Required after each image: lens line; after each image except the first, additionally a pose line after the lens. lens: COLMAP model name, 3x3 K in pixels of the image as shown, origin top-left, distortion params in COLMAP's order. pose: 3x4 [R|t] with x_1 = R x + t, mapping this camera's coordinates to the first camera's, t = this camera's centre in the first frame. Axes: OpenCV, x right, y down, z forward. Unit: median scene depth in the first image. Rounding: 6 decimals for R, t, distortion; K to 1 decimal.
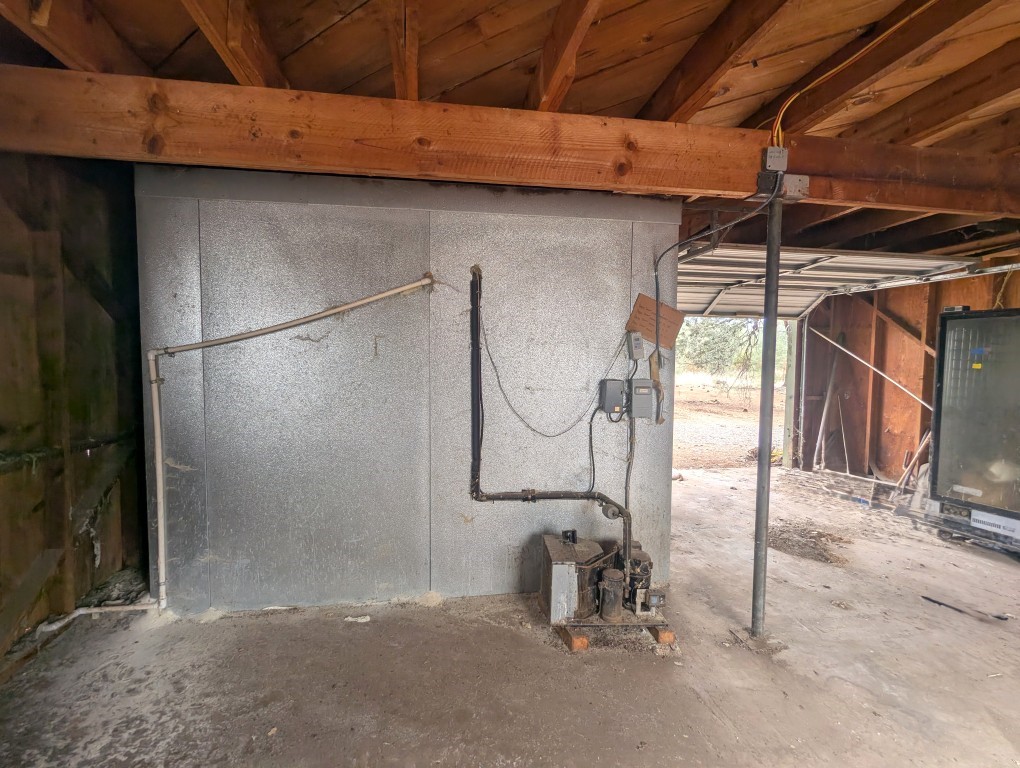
lens RADIAL K [[485.7, 0, 514.2], [0, 485.7, 382.4], [0, 0, 1]] dist [-0.001385, 0.003462]
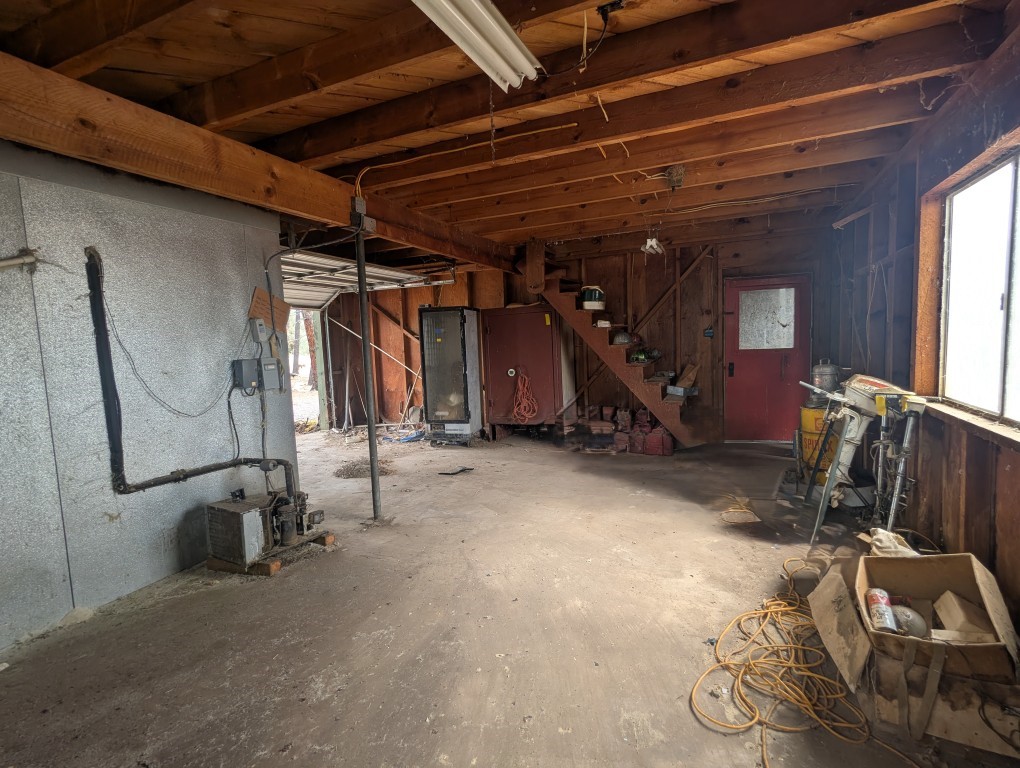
lens RADIAL K [[485.7, 0, 506.2], [0, 485.7, 382.3], [0, 0, 1]] dist [-0.001385, 0.003462]
pose [[0.551694, -0.105515, 0.827346, -0.420785], [0.089921, 0.993708, 0.066770, 0.026388], [-0.829185, 0.037559, 0.557711, -0.170952]]
